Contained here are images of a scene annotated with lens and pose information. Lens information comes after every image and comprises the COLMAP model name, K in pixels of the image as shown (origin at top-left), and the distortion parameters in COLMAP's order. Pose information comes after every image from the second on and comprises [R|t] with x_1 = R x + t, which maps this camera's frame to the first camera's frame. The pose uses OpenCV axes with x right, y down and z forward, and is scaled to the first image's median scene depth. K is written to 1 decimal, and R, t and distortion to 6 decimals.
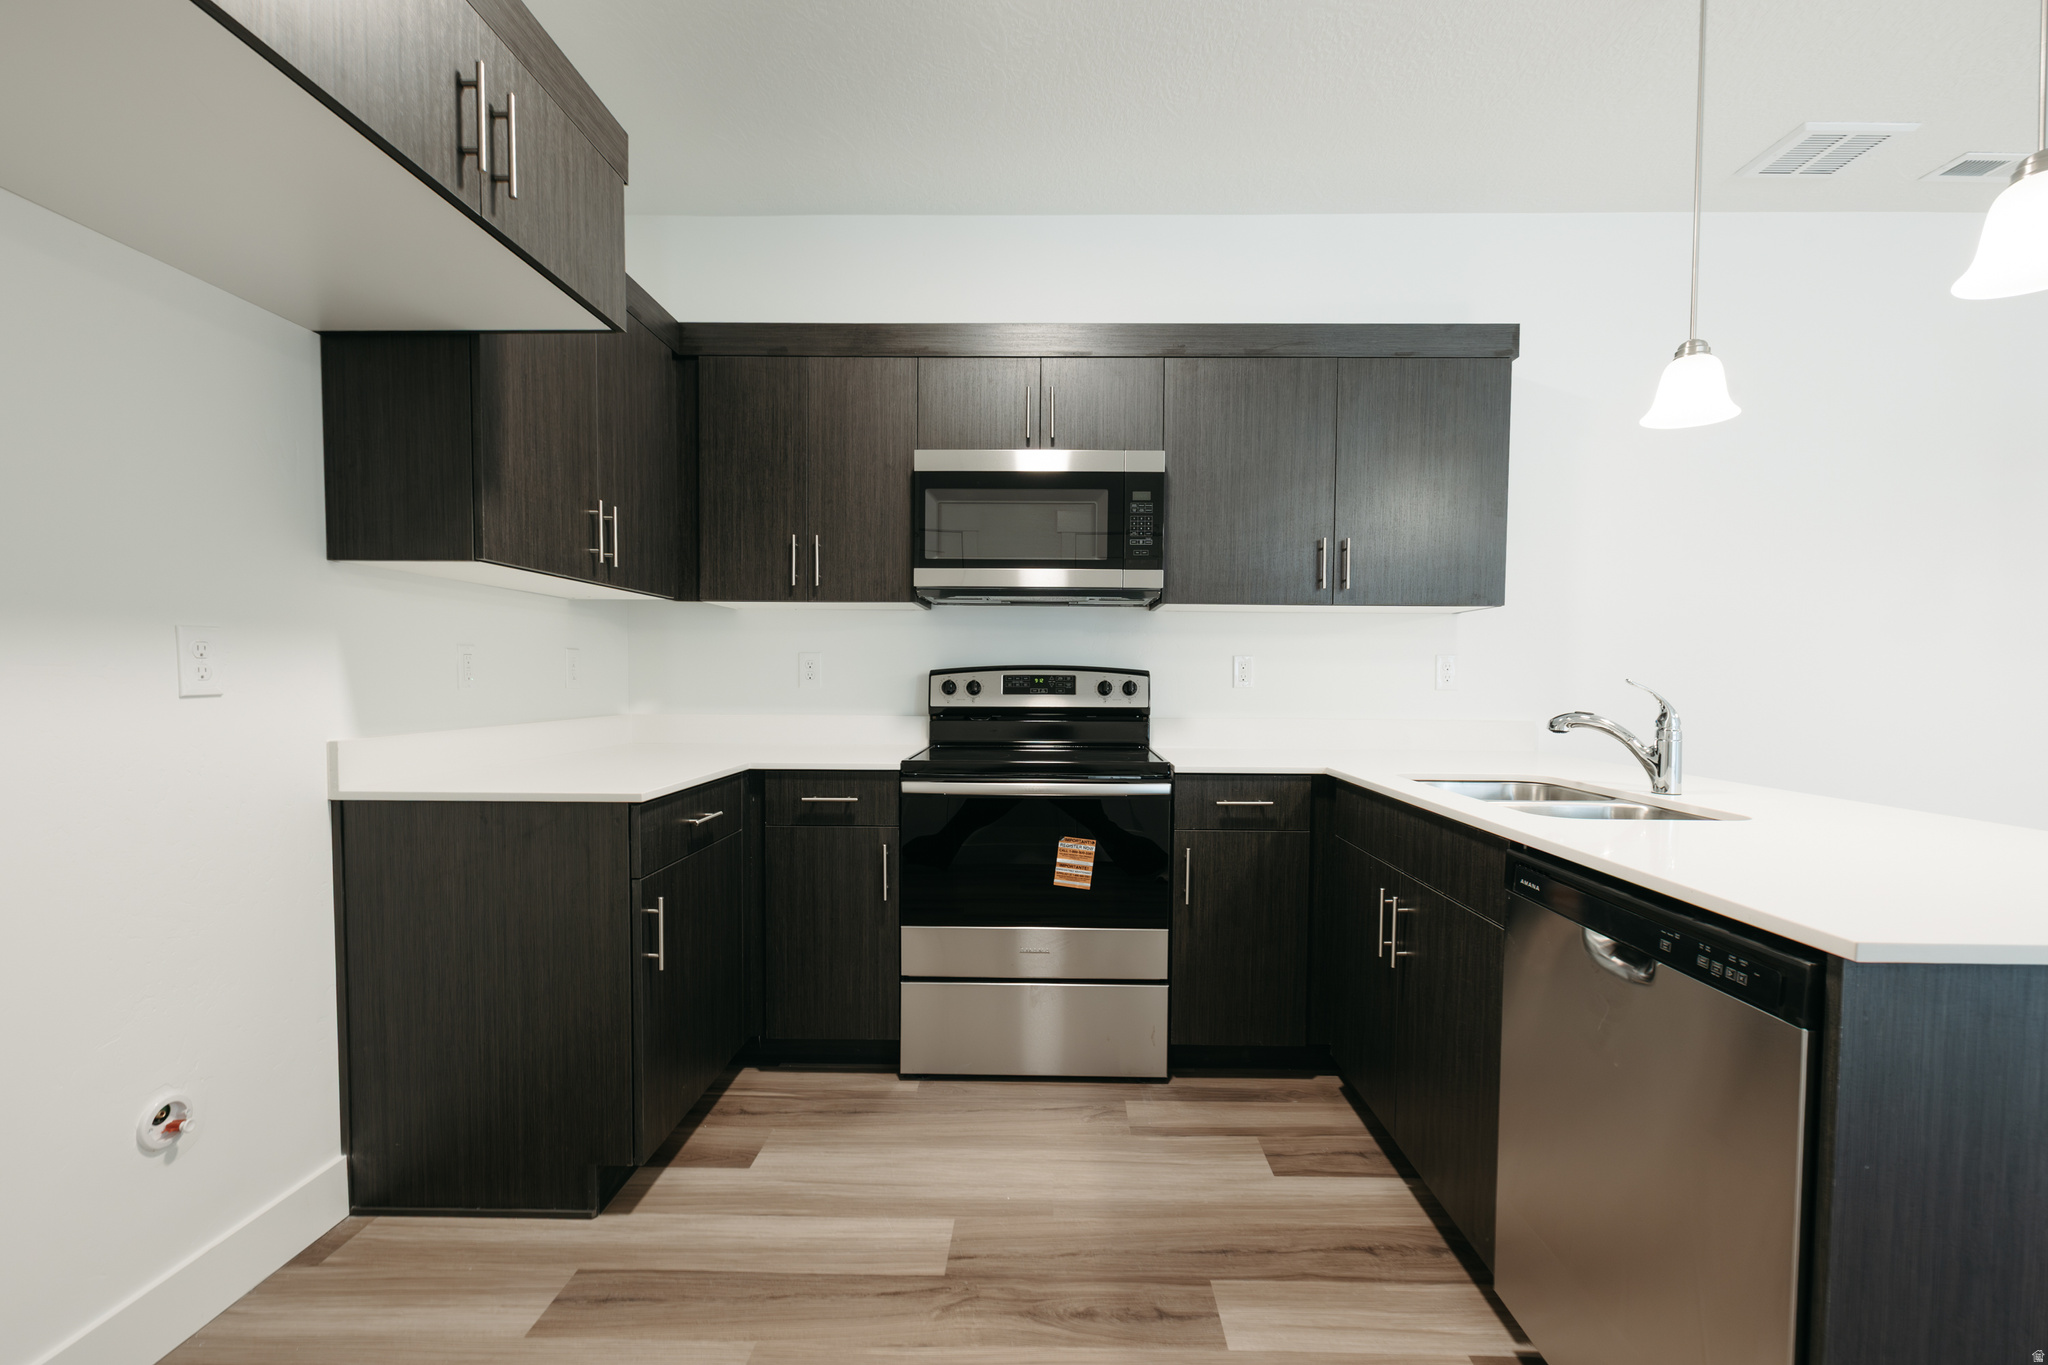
lens RADIAL K [[880.7, 0, 1031.5], [0, 880.7, 715.5], [0, 0, 1]] dist [0.001370, 0.000240]
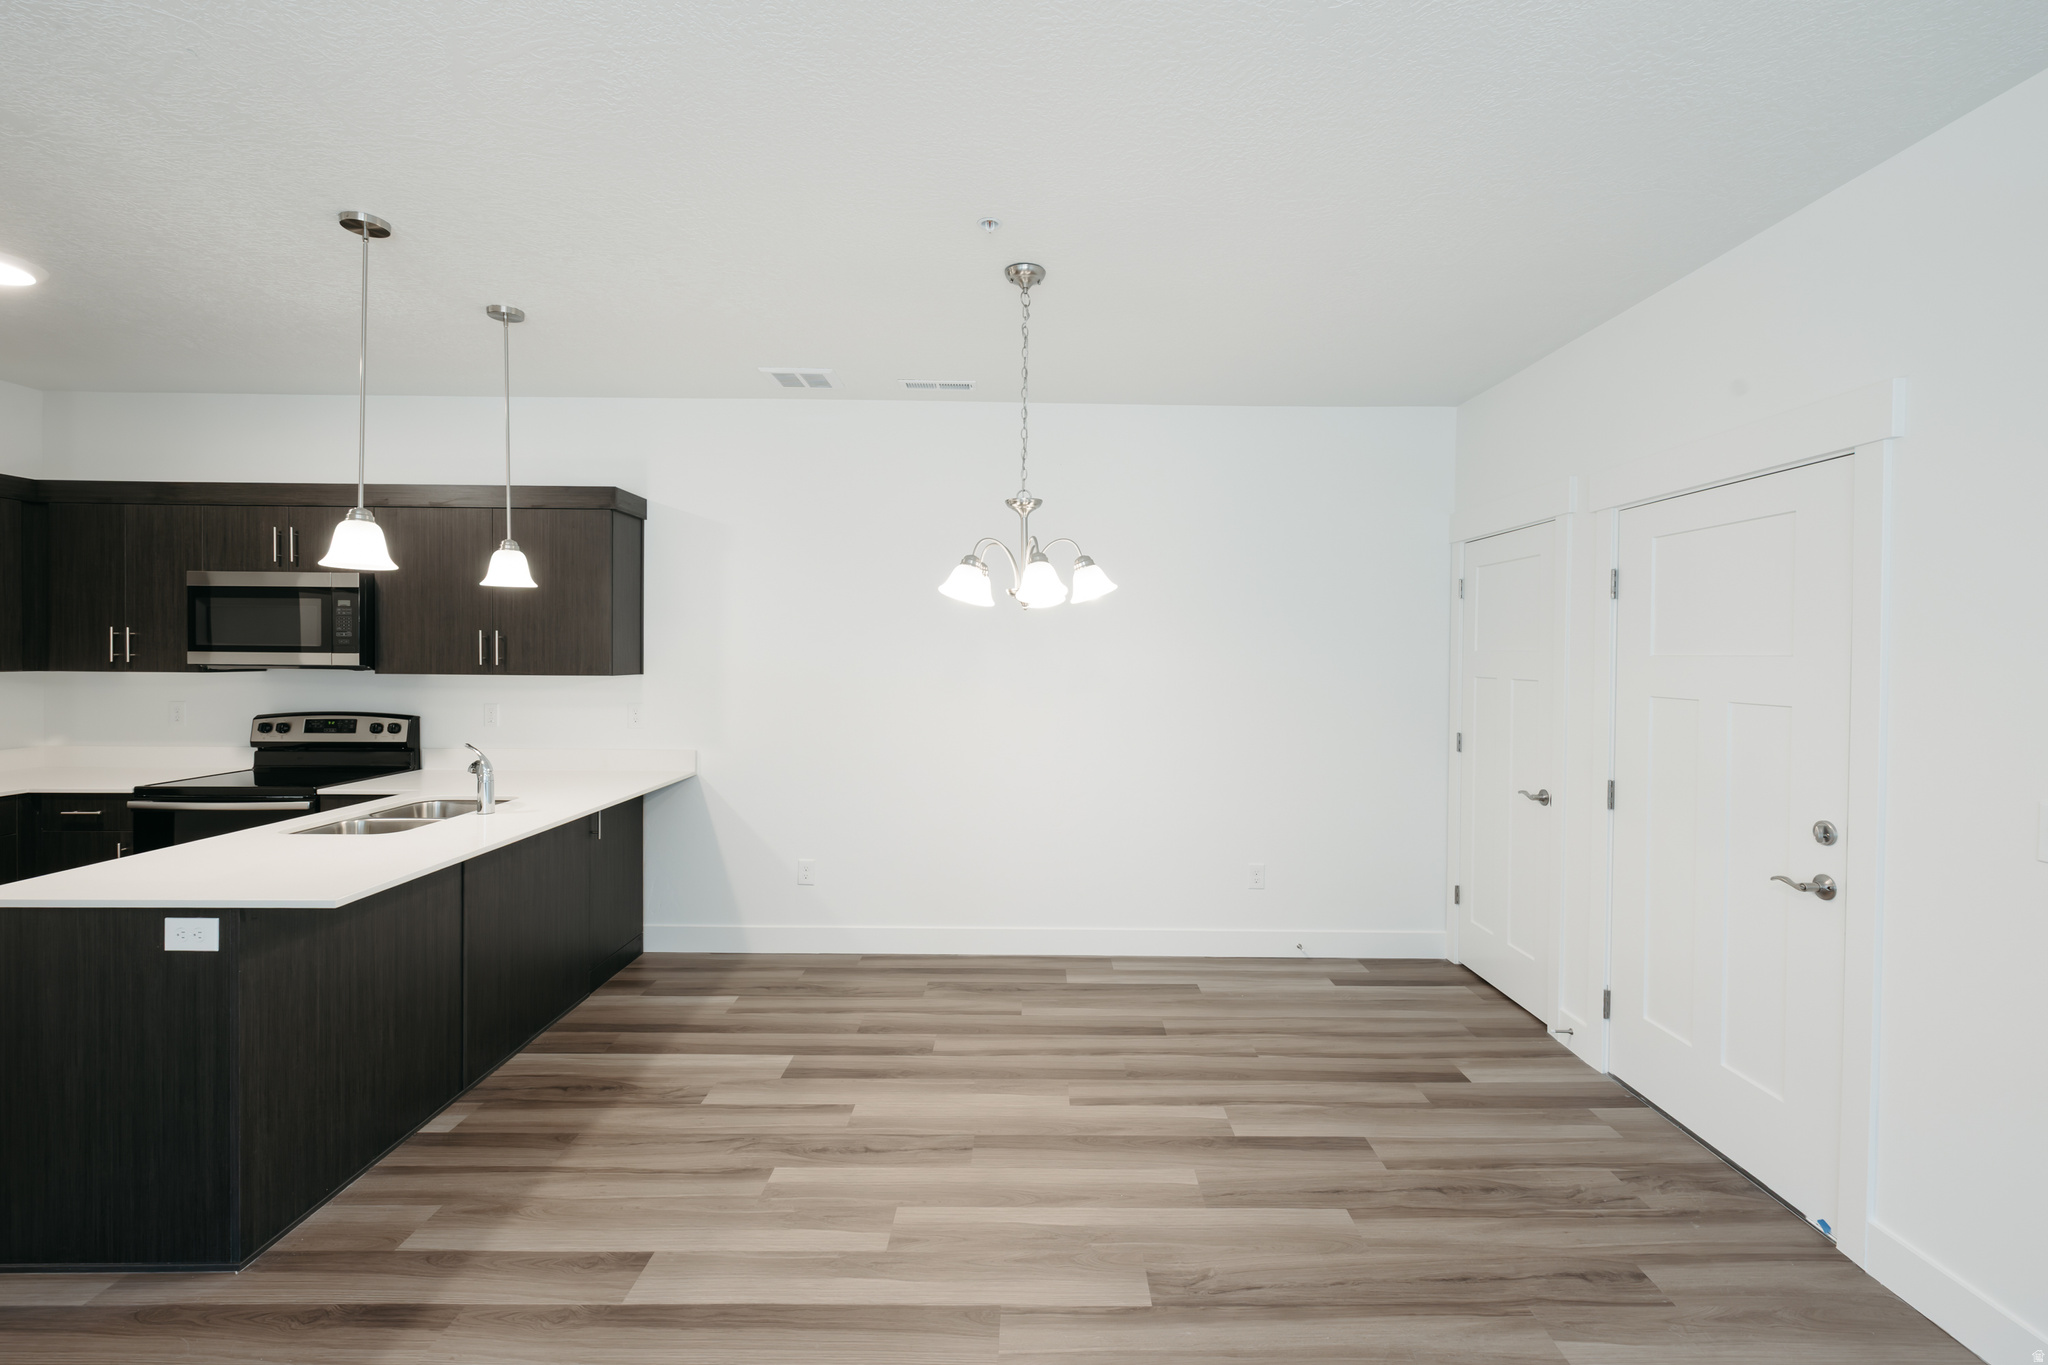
lens RADIAL K [[875.5, 0, 1046.8], [0, 875.5, 661.9], [0, 0, 1]] dist [-0.000564, 0.000364]
pose [[0.999724, 0.000352, 0.023476, 1.251050], [0.000380, 0.999514, -0.031177, -0.103796], [-0.023476, 0.031177, 0.999238, -0.482326]]
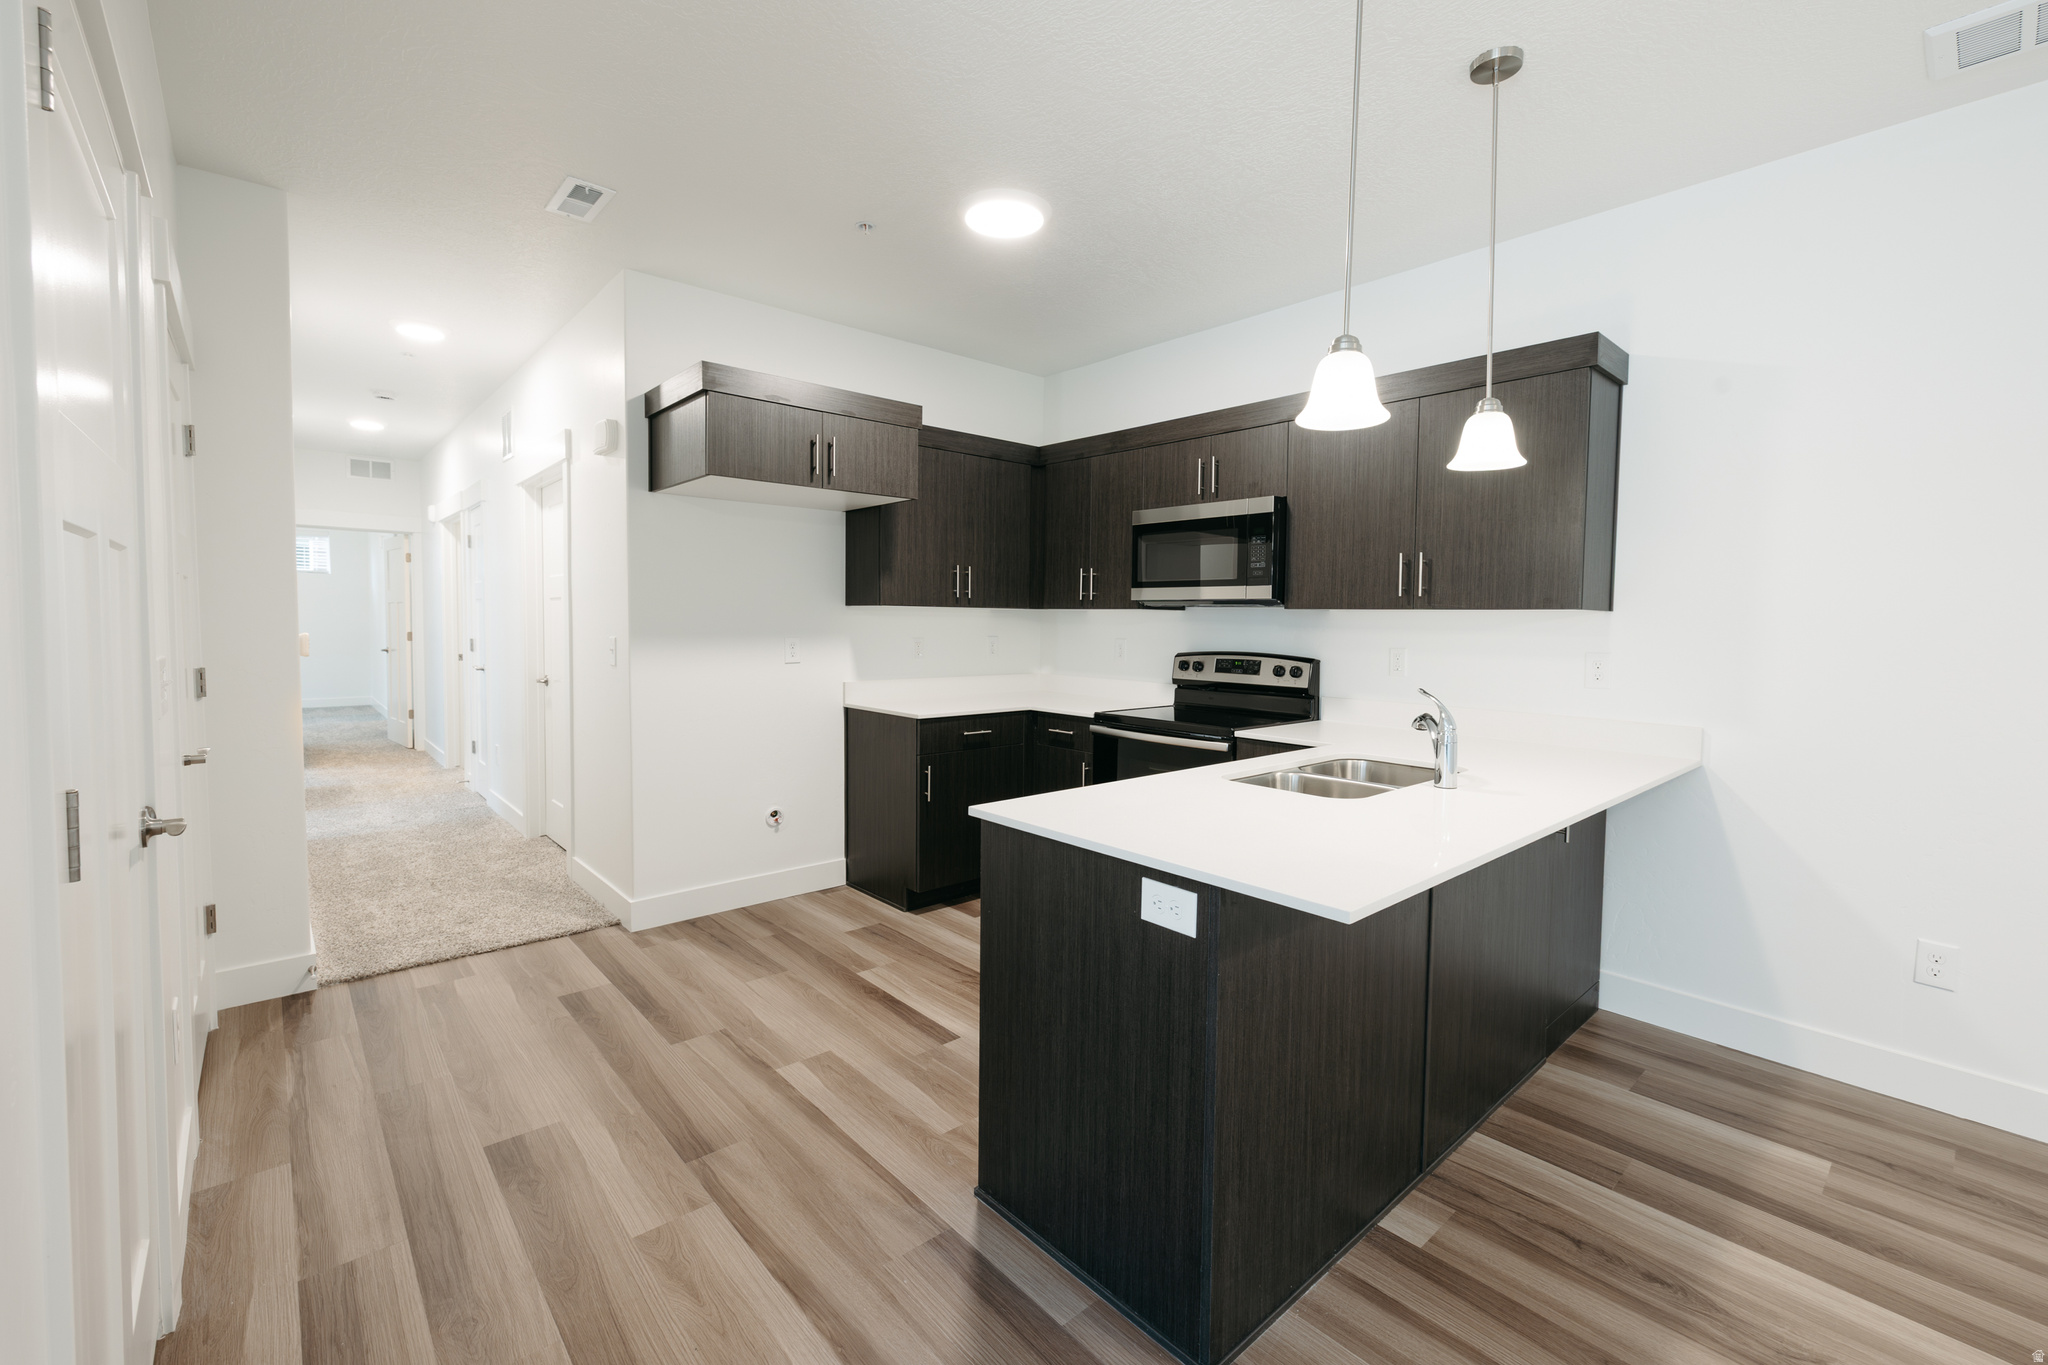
lens RADIAL K [[875.5, 0, 1046.8], [0, 875.5, 661.9], [0, 0, 1]] dist [-0.000564, 0.000364]
pose [[0.681576, 0.038639, -0.730726, 0.878918], [-0.040933, 0.999055, 0.014648, -0.055111], [0.730602, 0.019927, 0.682513, -0.144479]]
